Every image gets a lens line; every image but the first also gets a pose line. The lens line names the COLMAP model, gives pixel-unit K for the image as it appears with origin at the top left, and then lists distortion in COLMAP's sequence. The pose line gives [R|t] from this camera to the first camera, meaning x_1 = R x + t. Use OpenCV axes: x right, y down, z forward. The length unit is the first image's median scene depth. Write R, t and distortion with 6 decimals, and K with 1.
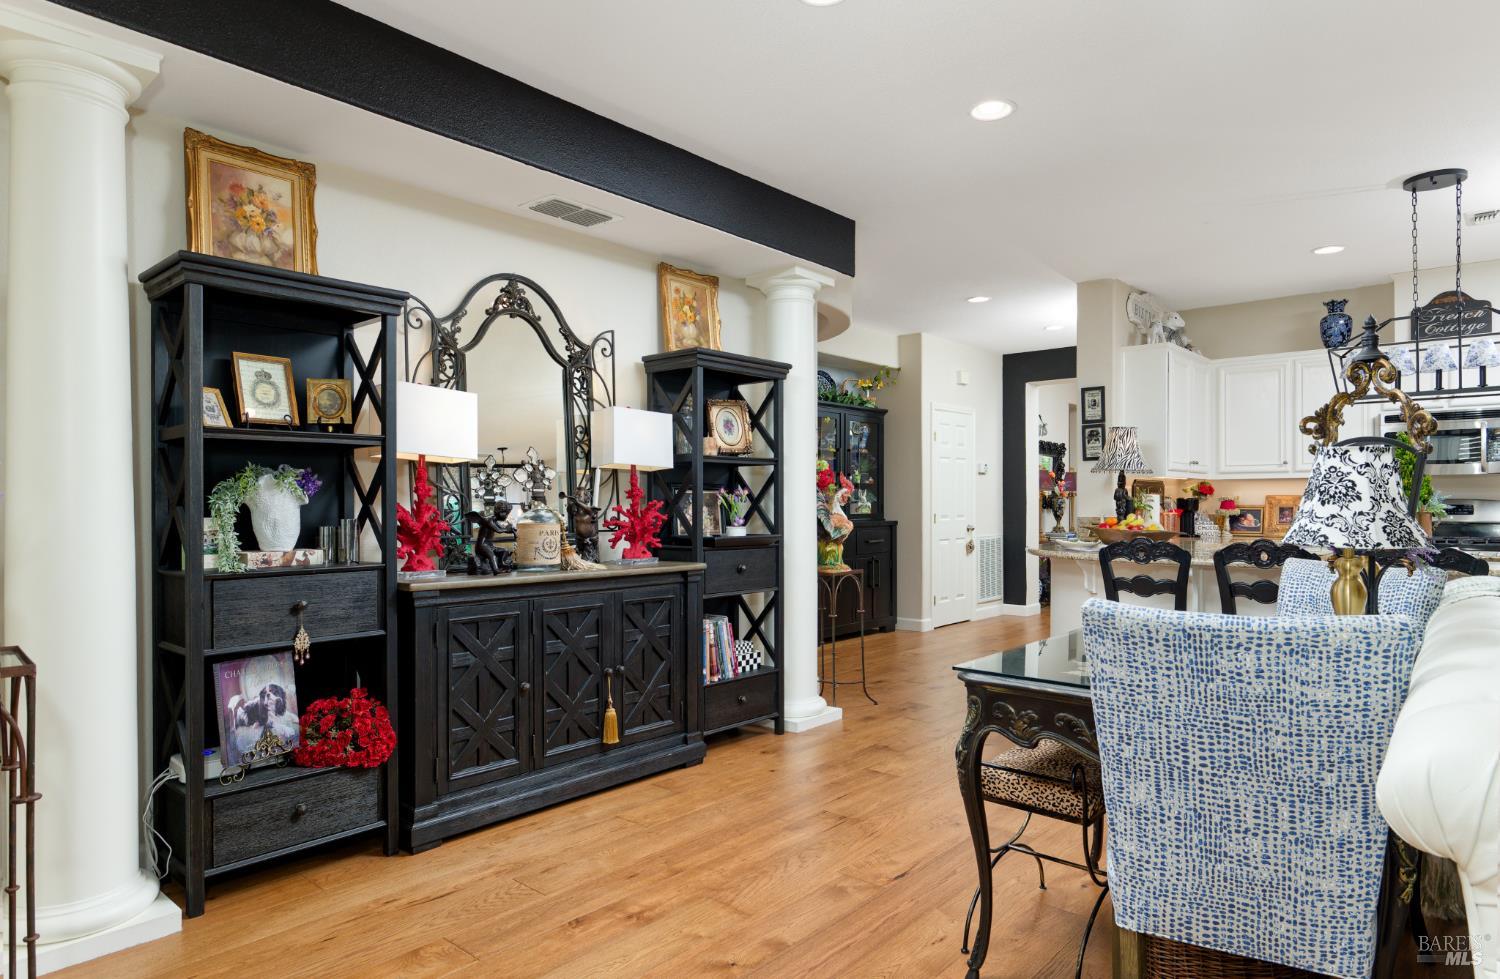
lens RADIAL K [[912.1, 0, 701.1], [0, 912.1, 494.7], [0, 0, 1]] dist [0.002107, 0.004194]
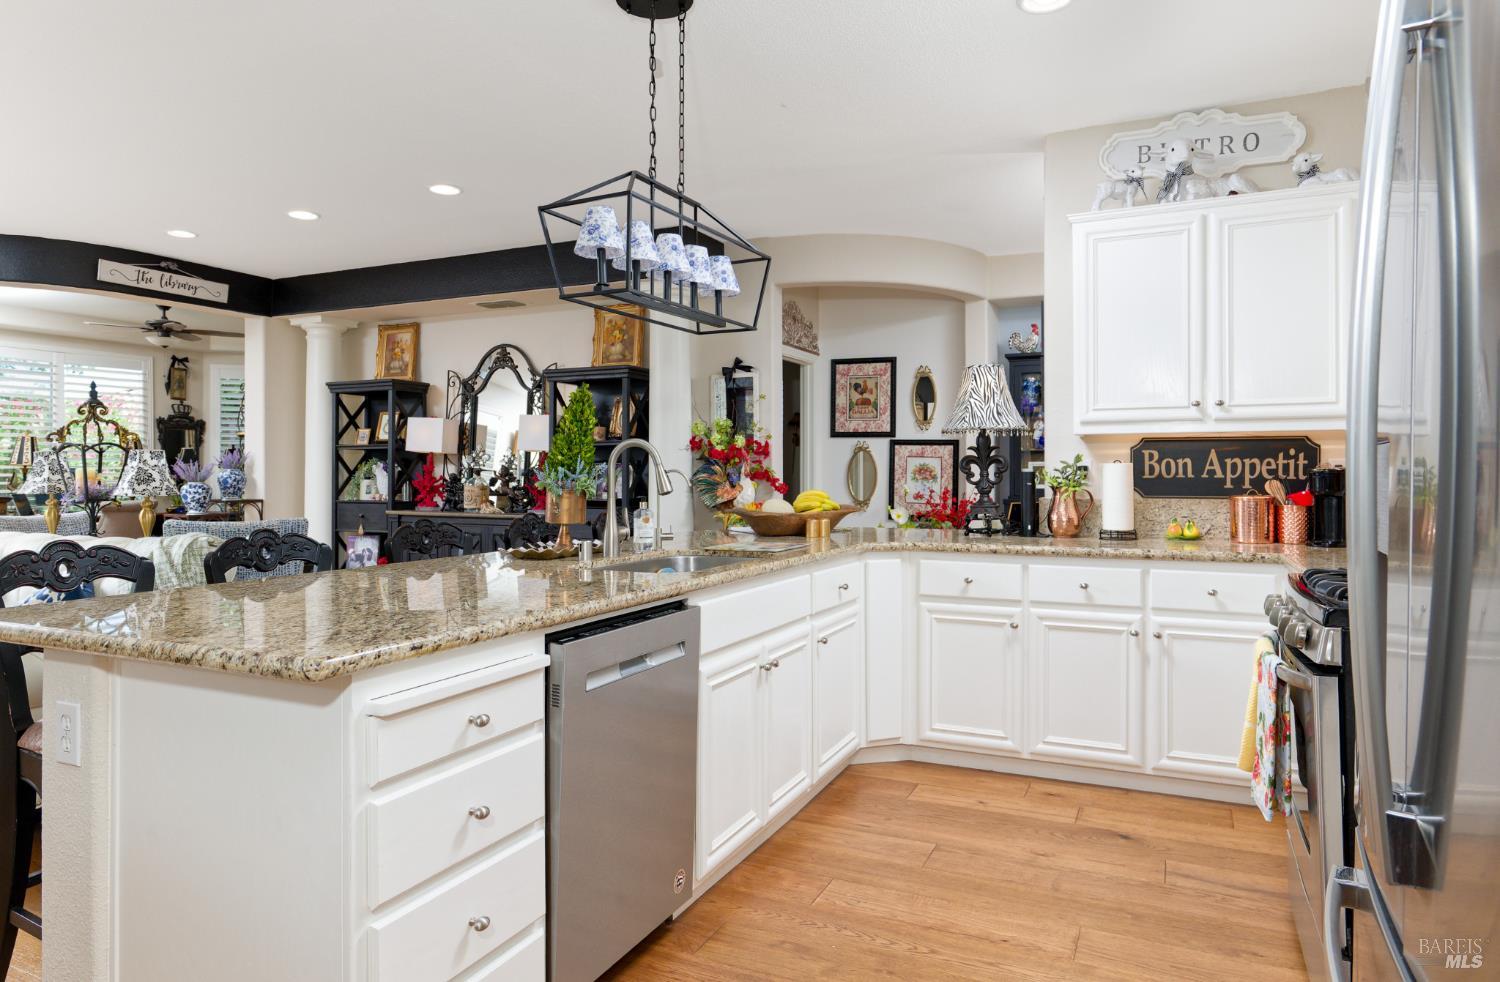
lens RADIAL K [[912.1, 0, 790.8], [0, 912.1, 468.4], [0, 0, 1]] dist [0.002107, 0.004194]
pose [[0.303195, -0.000900, -0.952928, 1.649012], [0.010762, 0.999939, 0.002480, 0.000138], [0.952868, -0.011007, 0.303186, 0.994975]]
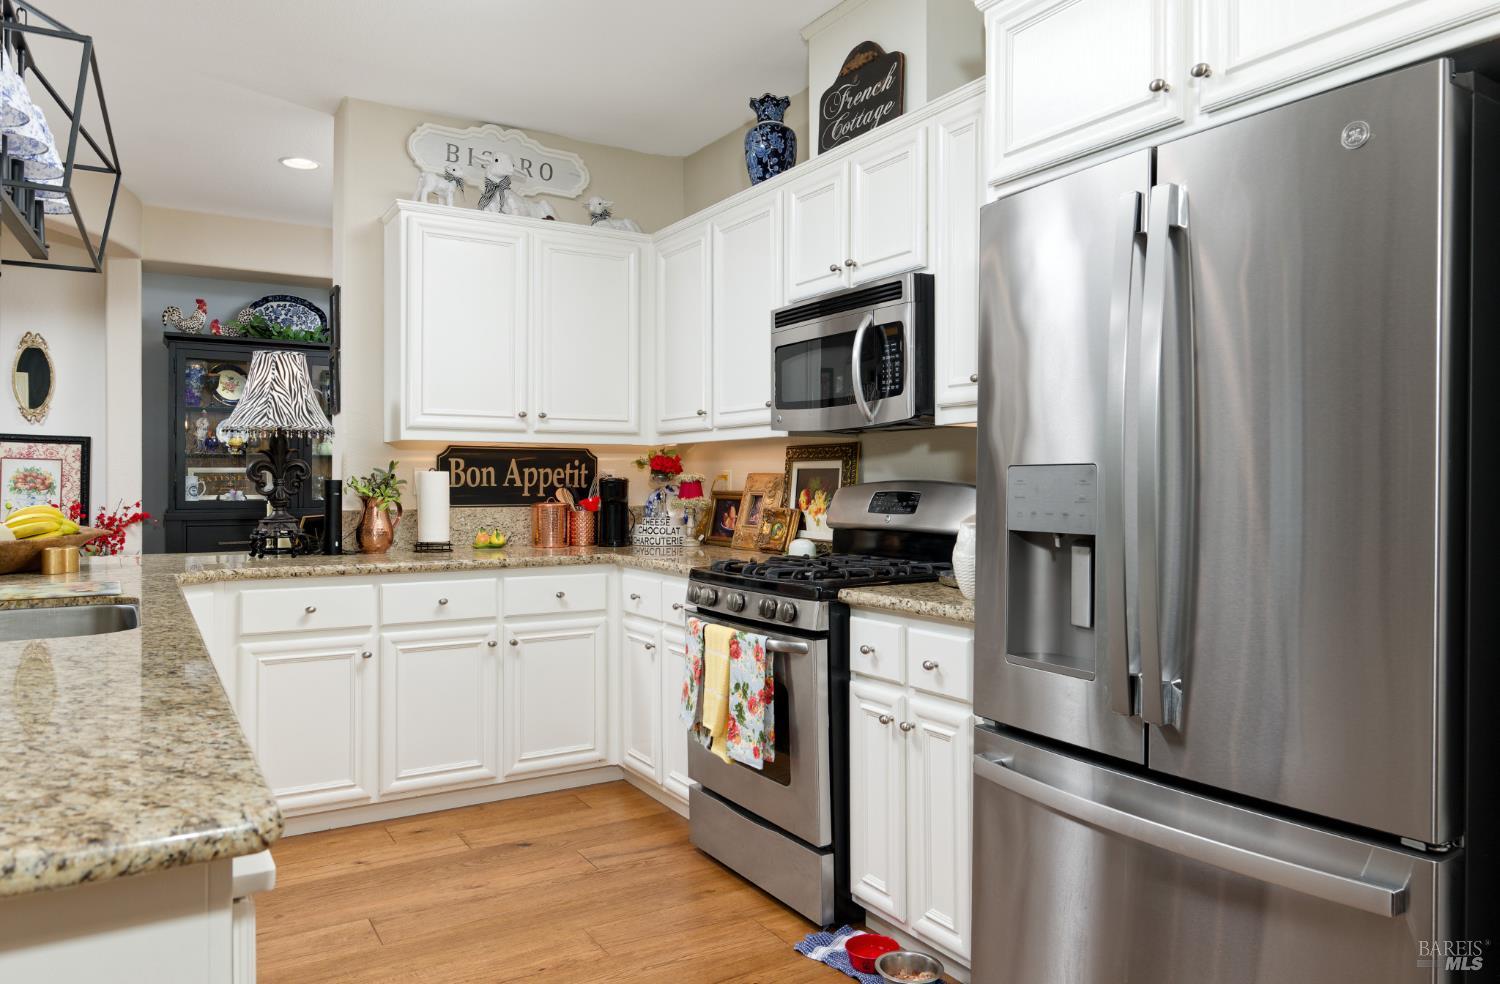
lens RADIAL K [[991.3, 0, 747.0], [0, 991.3, 482.0], [0, 0, 1]] dist [0.017210, 0.002182]
pose [[0.955561, 0.005113, -0.294748, 1.440094], [-0.001573, 0.999924, 0.012247, -0.001277], [0.294788, -0.011239, 0.955497, 0.764141]]
